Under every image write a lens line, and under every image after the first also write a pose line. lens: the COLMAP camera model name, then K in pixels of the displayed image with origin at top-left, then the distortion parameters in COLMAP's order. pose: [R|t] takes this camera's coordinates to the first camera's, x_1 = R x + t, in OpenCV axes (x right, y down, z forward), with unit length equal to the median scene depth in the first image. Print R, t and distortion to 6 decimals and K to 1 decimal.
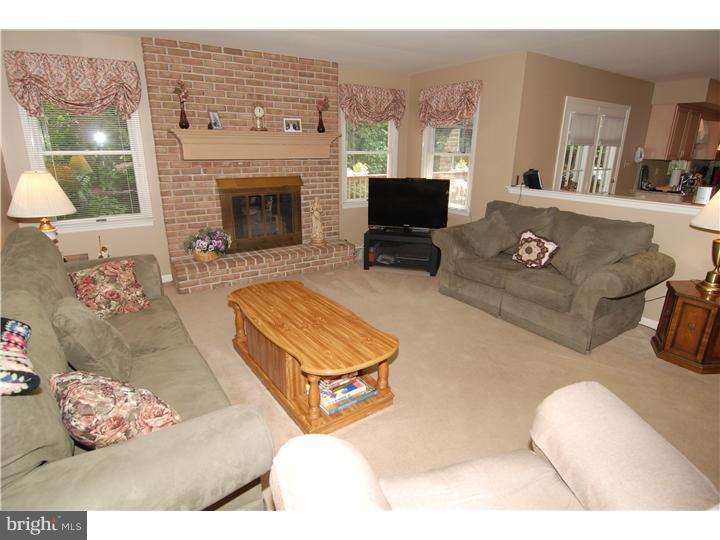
lens RADIAL K [[407.6, 0, 353.9], [0, 407.6, 268.9], [0, 0, 1]] dist [-0.002250, -0.019040]
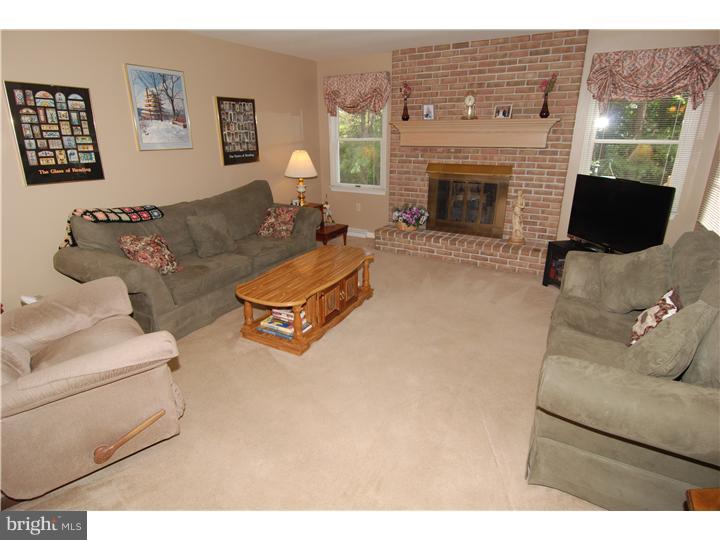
lens RADIAL K [[407.6, 0, 353.9], [0, 407.6, 268.9], [0, 0, 1]] dist [-0.002250, -0.019040]
pose [[0.403021, 0.281771, -0.870735, 0.655270], [-0.248960, 0.949299, 0.191963, -0.103925], [0.880677, 0.139413, 0.452738, 0.328208]]
